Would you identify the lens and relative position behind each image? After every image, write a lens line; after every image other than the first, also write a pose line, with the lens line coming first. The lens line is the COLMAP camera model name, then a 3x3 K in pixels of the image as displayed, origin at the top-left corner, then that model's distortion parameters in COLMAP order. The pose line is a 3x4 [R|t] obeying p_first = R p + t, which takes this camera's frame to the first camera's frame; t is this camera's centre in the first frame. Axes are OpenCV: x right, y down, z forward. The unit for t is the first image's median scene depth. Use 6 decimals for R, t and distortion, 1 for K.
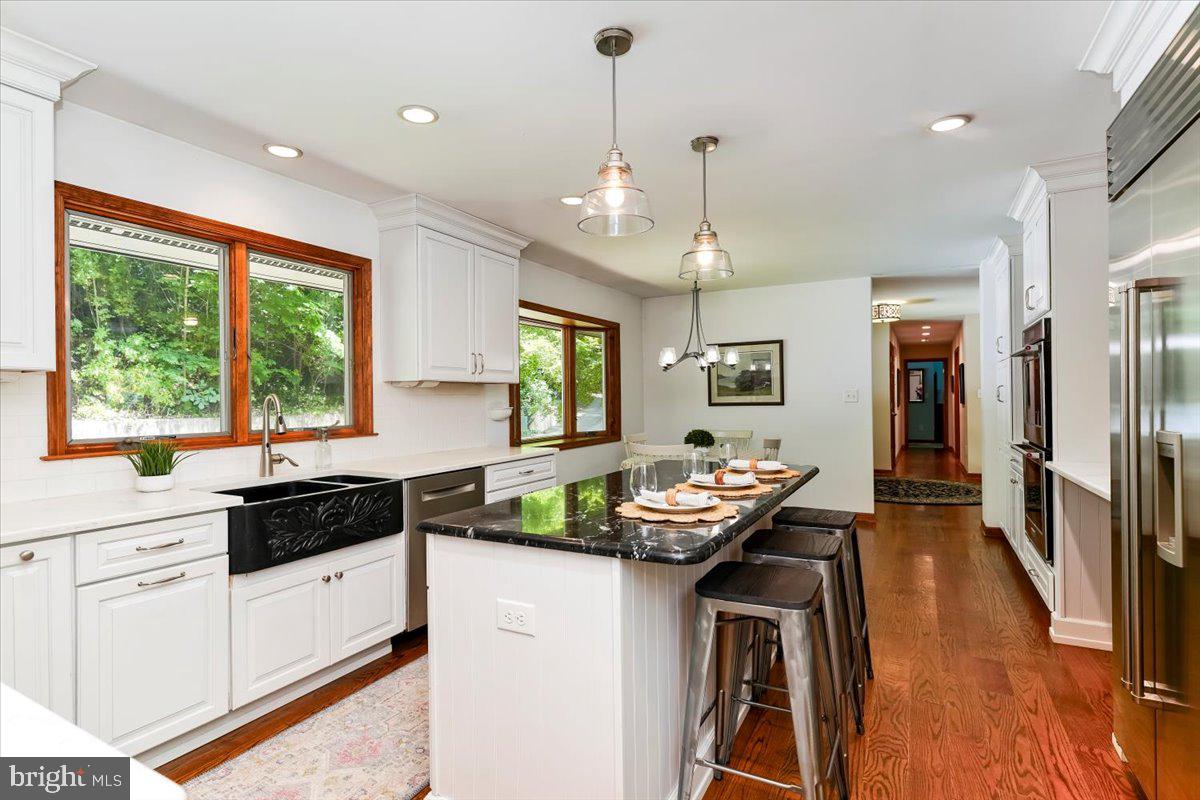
lens RADIAL K [[573.2, 0, 600.0], [0, 573.2, 400.0], [0, 0, 1]] dist [0.002599, 0.000307]
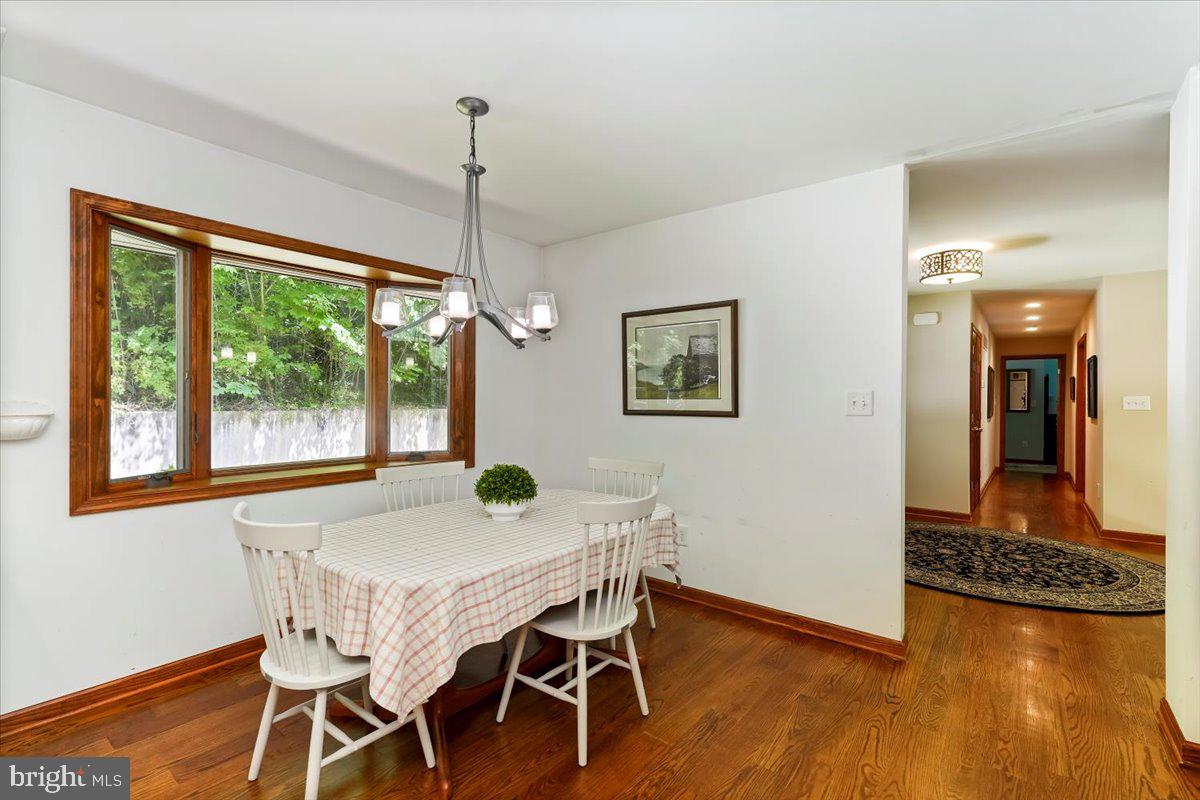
lens RADIAL K [[551.1, 0, 578.5], [0, 551.1, 400.9], [0, 0, 1]] dist [0.004677, 0.000472]
pose [[0.984977, 0.019711, -0.171559, 0.161606], [-0.019372, 0.999806, 0.003649, -0.003484], [0.171598, -0.000271, 0.985167, 0.277414]]
